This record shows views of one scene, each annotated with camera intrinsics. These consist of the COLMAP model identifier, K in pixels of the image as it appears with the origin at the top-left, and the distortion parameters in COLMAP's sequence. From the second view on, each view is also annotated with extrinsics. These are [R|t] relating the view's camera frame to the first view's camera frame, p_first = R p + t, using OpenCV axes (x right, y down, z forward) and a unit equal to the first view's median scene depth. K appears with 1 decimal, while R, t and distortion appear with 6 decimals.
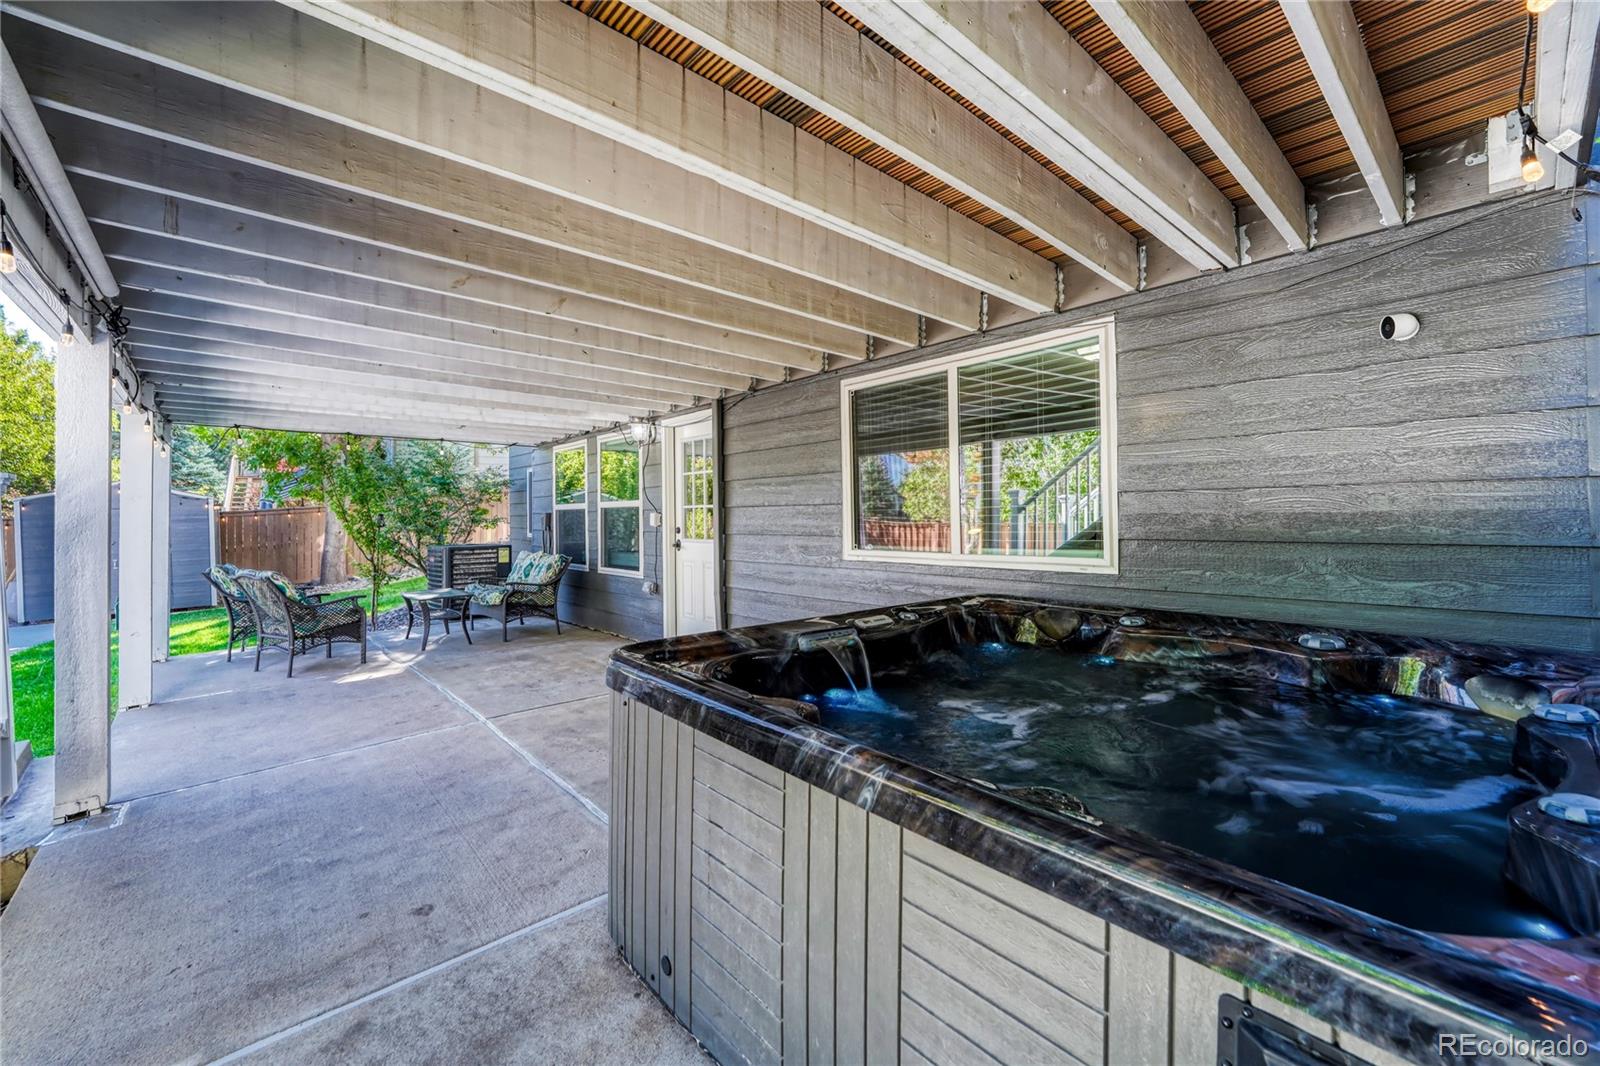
lens RADIAL K [[648.8, 0, 802.7], [0, 648.8, 521.4], [0, 0, 1]] dist [-0.011479, -0.000112]
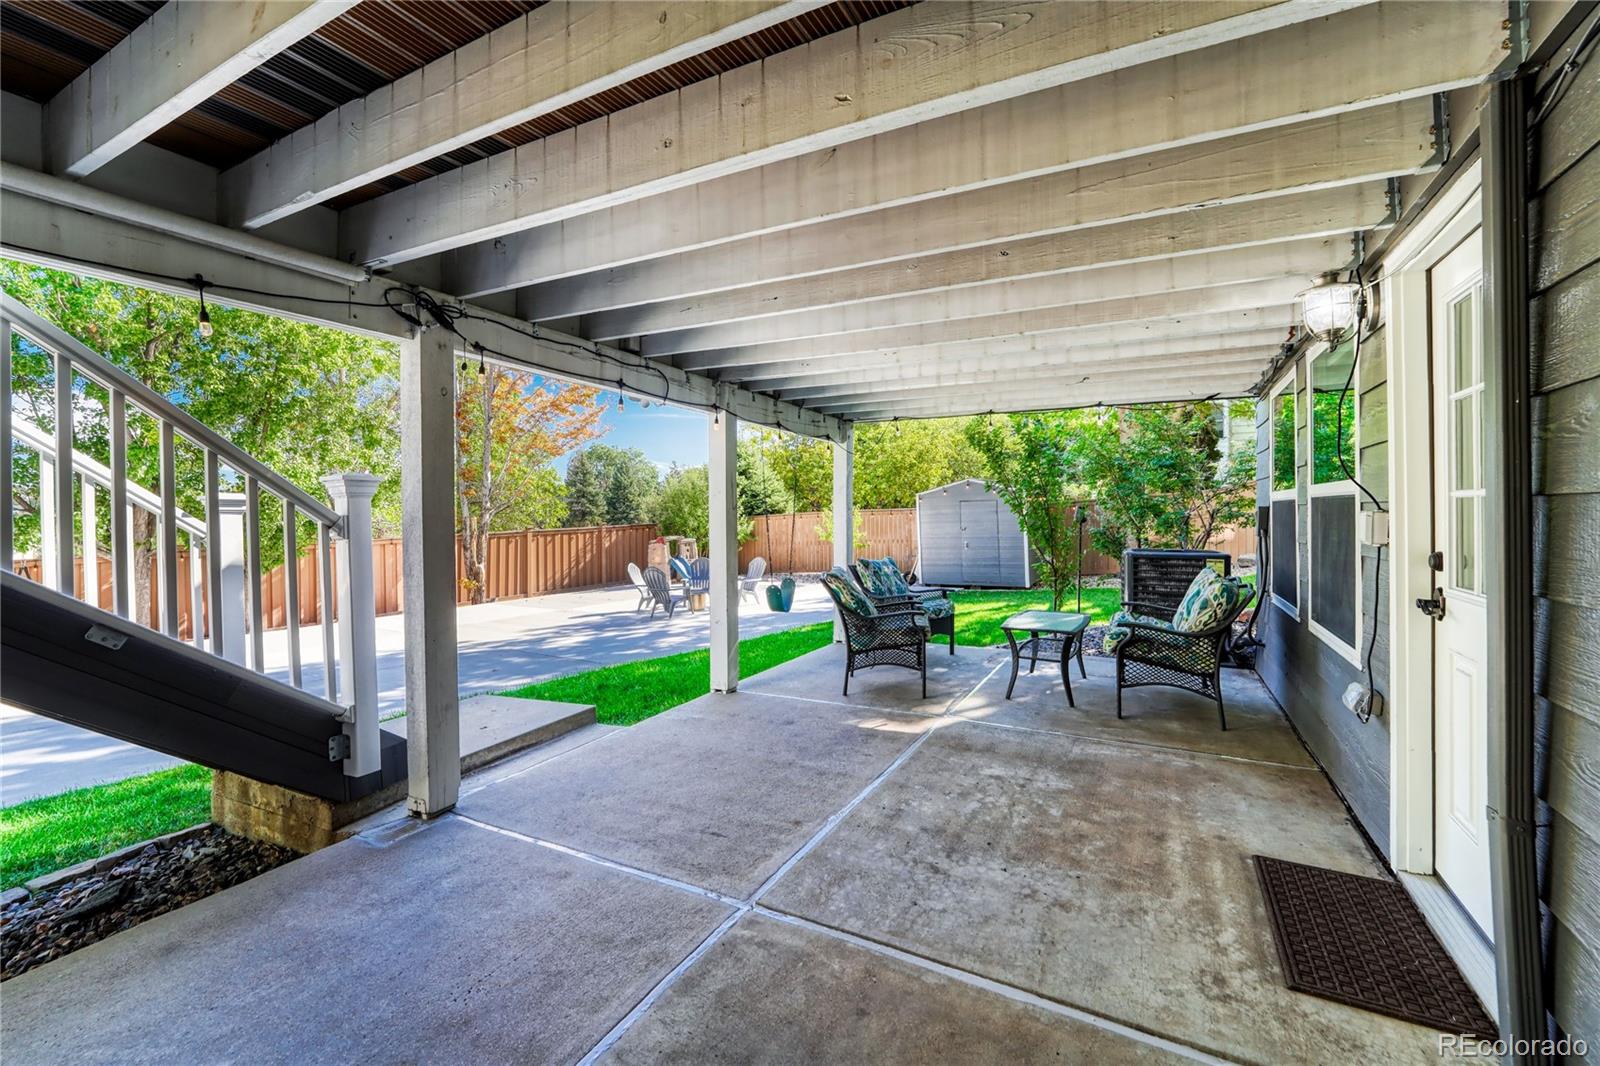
lens RADIAL K [[648.8, 0, 807.4], [0, 648.8, 520.1], [0, 0, 1]] dist [-0.011479, -0.000112]
pose [[0.357857, 0.020230, -0.933557, 0.007223], [-0.011042, 0.999787, 0.017432, -0.010740], [0.933711, 0.004070, 0.358004, 0.562381]]
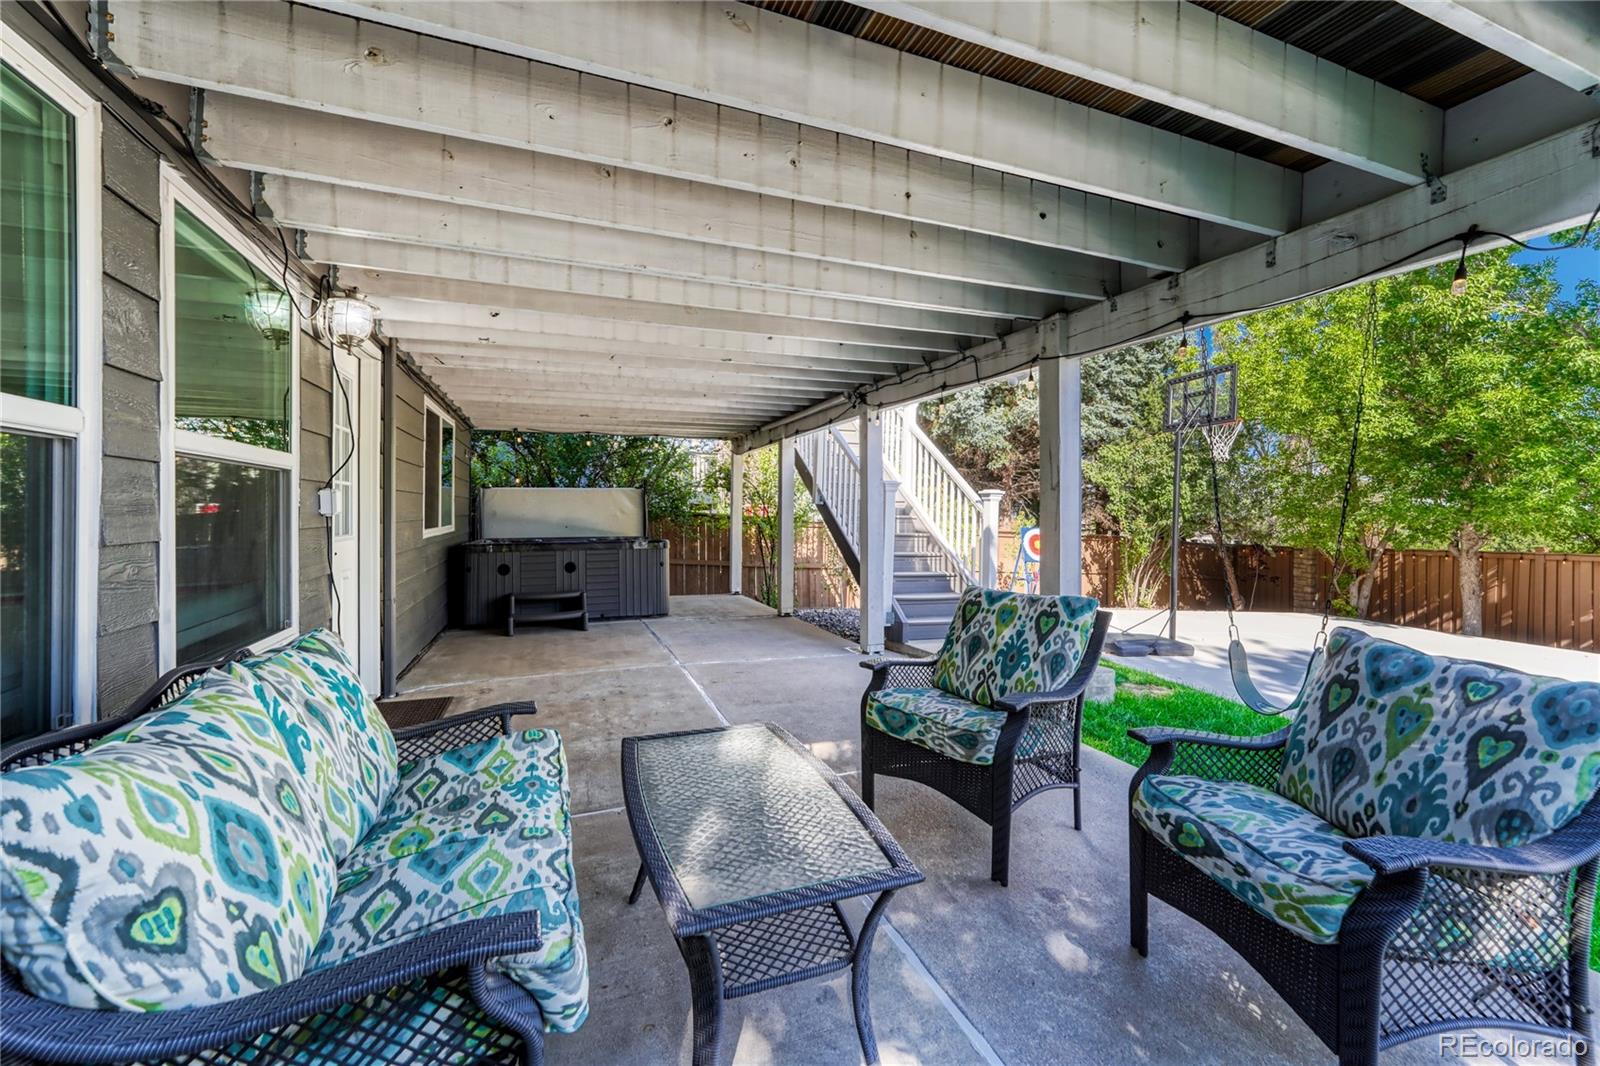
lens RADIAL K [[648.8, 0, 799.1], [0, 648.8, 529.3], [0, 0, 1]] dist [-0.011479, -0.000112]
pose [[-0.936046, 0.011410, 0.351694, -0.779614], [0.015992, 0.999821, 0.010128, 0.023168], [-0.351515, 0.015105, -0.936060, 1.394874]]
